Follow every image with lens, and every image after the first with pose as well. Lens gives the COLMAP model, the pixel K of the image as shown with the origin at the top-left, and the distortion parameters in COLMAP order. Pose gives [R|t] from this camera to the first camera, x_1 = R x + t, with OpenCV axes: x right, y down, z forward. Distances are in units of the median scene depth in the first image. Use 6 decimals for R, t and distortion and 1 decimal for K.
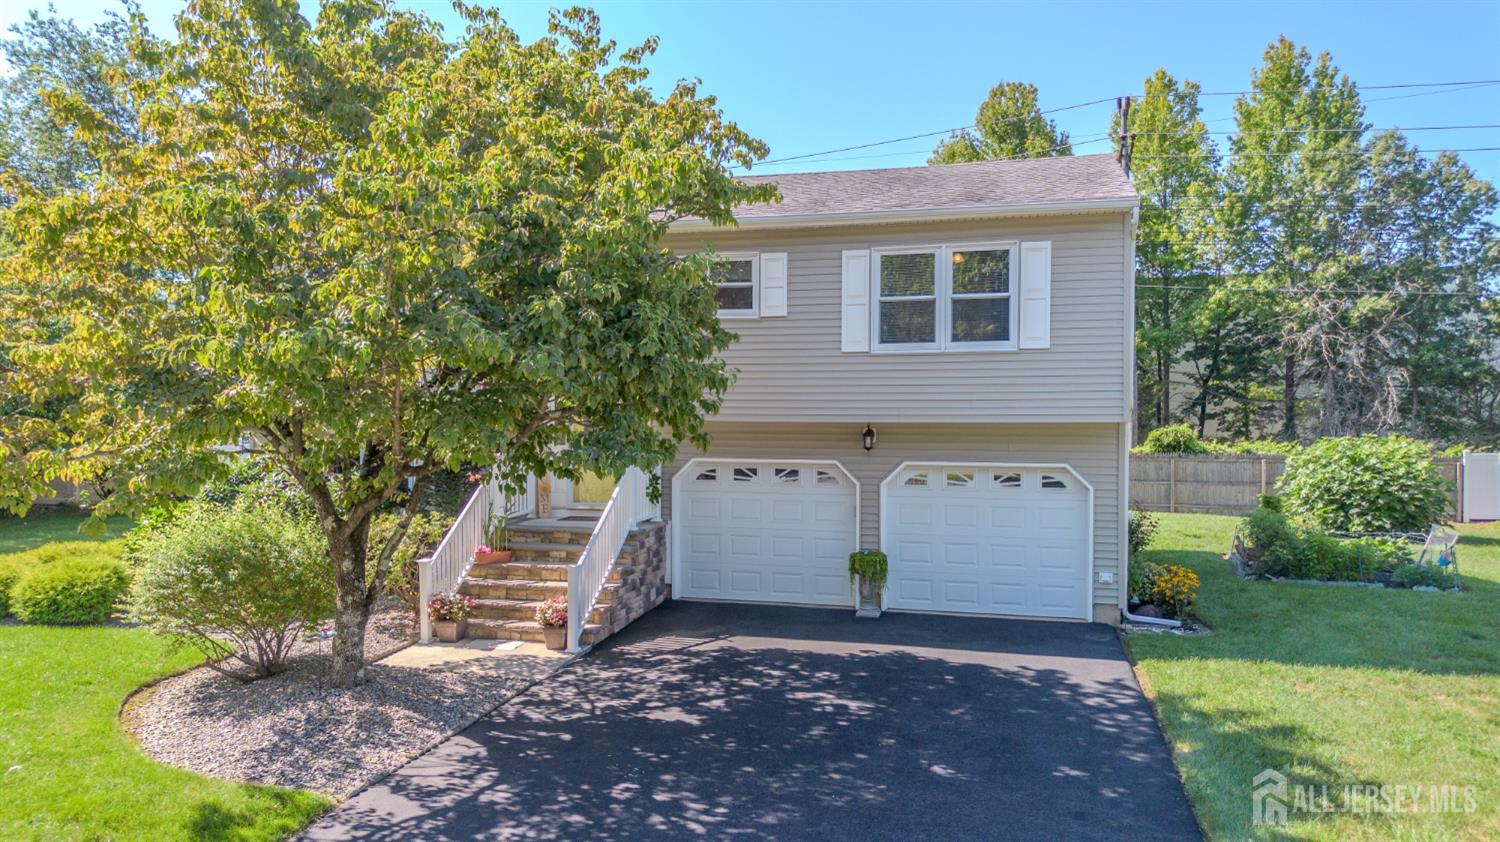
lens RADIAL K [[1063.4, 0, 754.2], [0, 1063.4, 389.7], [0, 0, 1]] dist [0.067567, -0.070234]
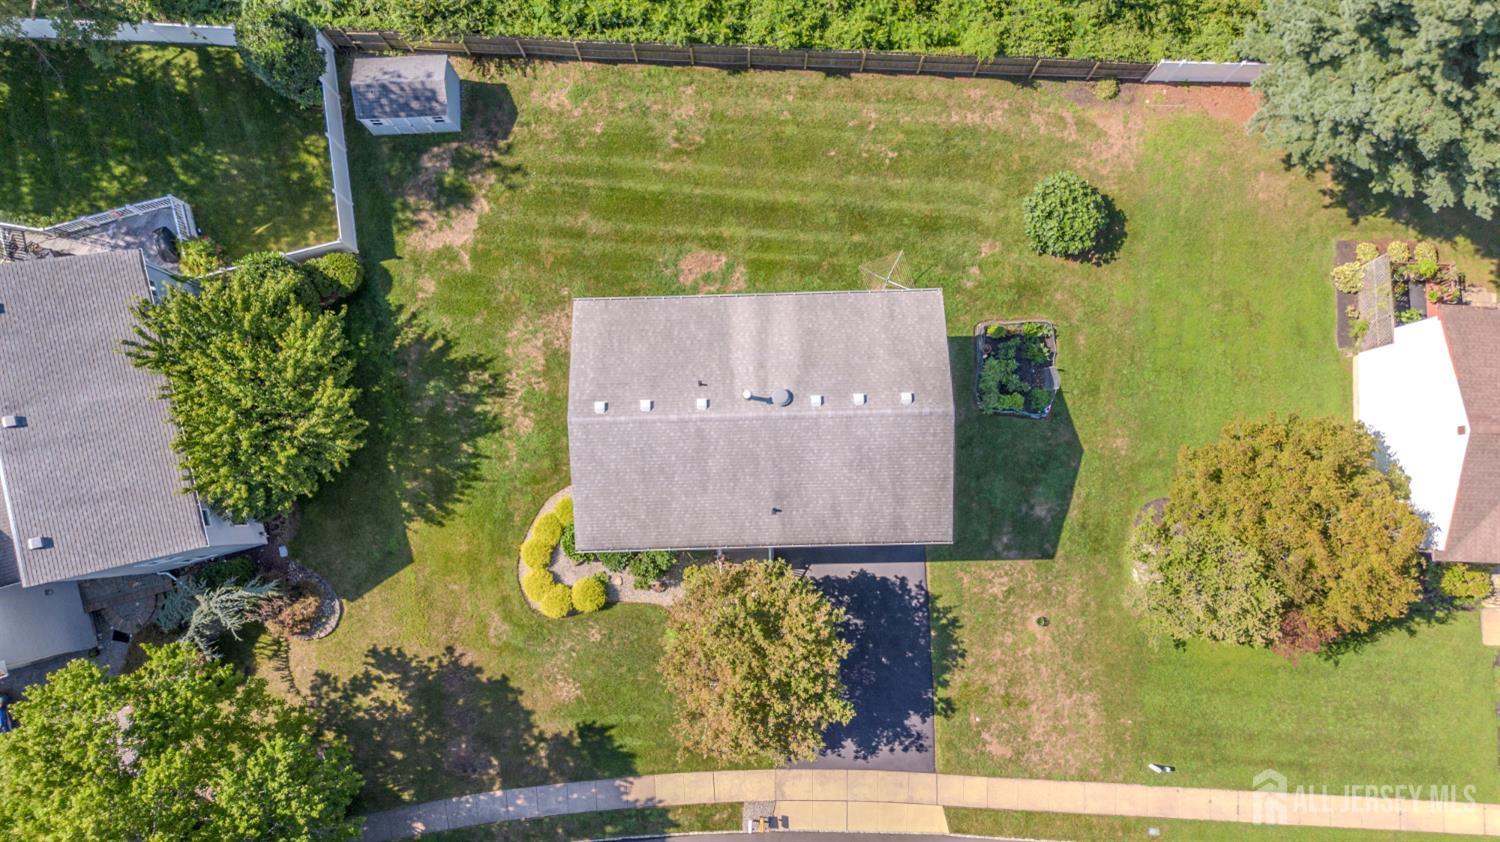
lens RADIAL K [[1063.4, 0, 752.9], [0, 1063.4, 413.6], [0, 0, 1]] dist [0.067567, -0.070234]
pose [[0.961237, -0.274717, 0.023513, -0.187634], [0.001436, 0.090265, 0.995917, -4.186713], [-0.275718, -0.957279, 0.087160, 1.652988]]
